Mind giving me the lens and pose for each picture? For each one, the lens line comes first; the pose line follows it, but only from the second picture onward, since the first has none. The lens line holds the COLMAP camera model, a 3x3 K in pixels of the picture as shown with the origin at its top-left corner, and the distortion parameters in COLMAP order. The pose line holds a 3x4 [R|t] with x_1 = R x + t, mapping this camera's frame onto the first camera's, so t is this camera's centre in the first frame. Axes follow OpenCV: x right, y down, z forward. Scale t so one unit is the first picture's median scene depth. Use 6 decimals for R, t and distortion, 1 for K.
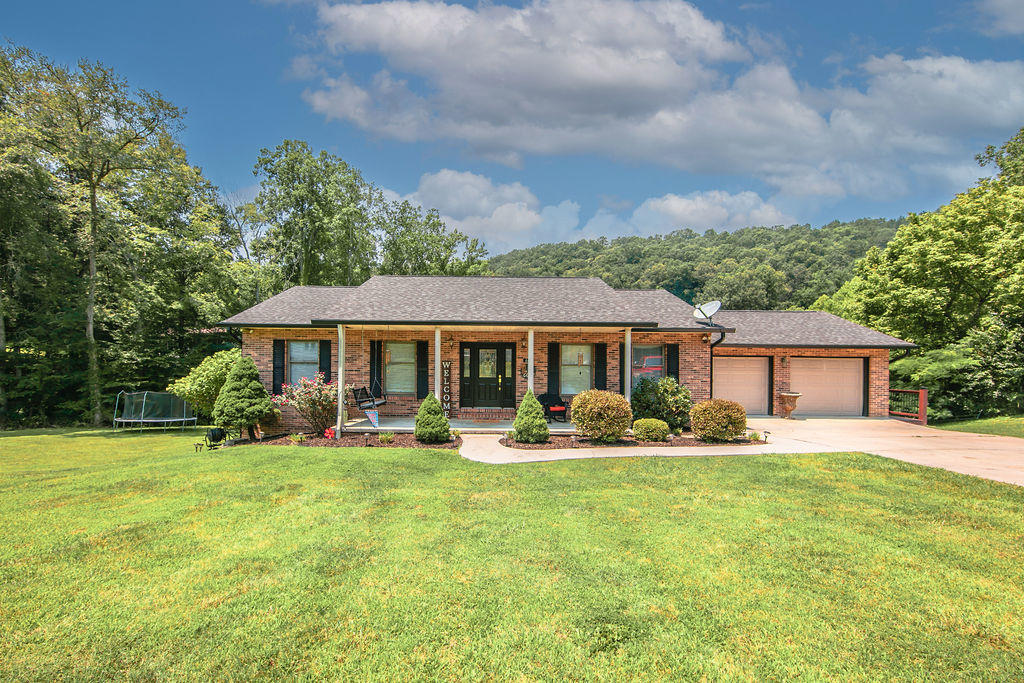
lens RADIAL K [[436.1, 0, 507.1], [0, 436.1, 366.2], [0, 0, 1]] dist [0.000790, 0.000181]
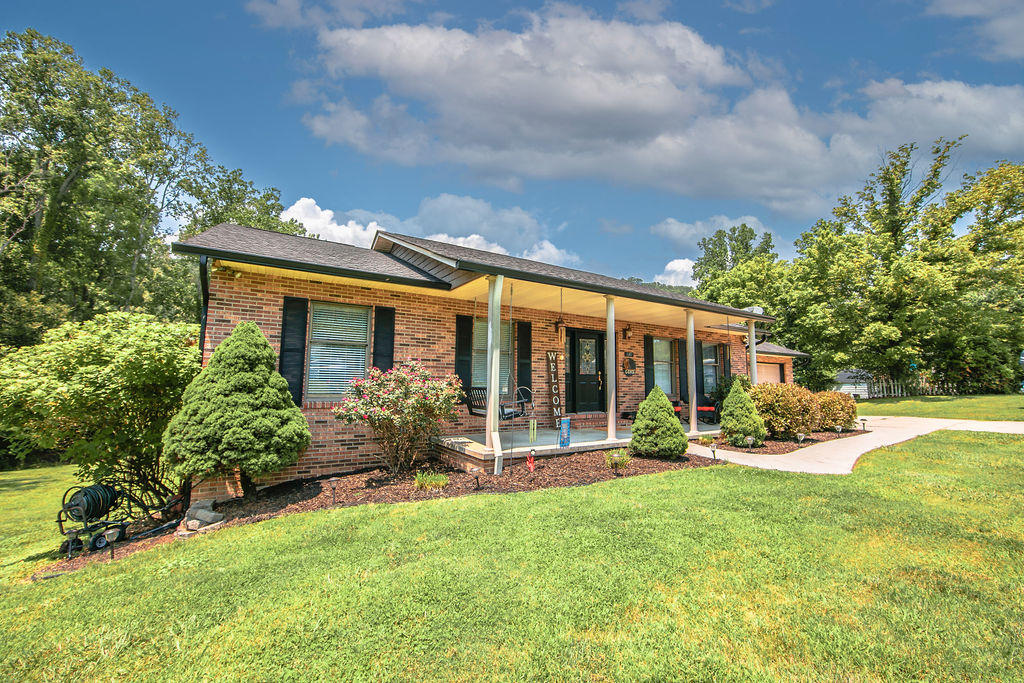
lens RADIAL K [[404.8, 0, 513.3], [0, 404.8, 338.5], [0, 0, 1]] dist [-0.000918, 0.000065]
pose [[0.842195, 0.059490, 0.535880, -0.559674], [0.004231, 0.993135, -0.116901, 0.046688], [-0.539156, 0.100720, 0.836162, 0.448502]]
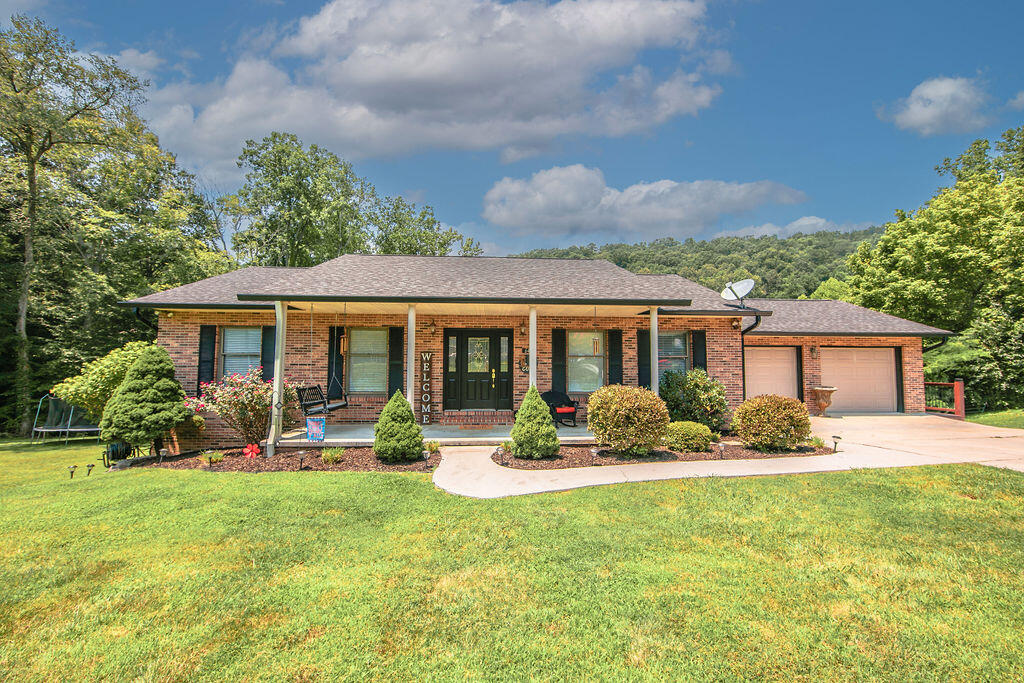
lens RADIAL K [[413.3, 0, 536.5], [0, 413.3, 334.1], [0, 0, 1]] dist [-0.002885, 0.000150]
pose [[0.996588, -0.000760, 0.082532, -0.000301], [0.007179, 0.996966, -0.077510, 0.015647], [-0.082223, 0.077838, 0.993570, 0.220352]]
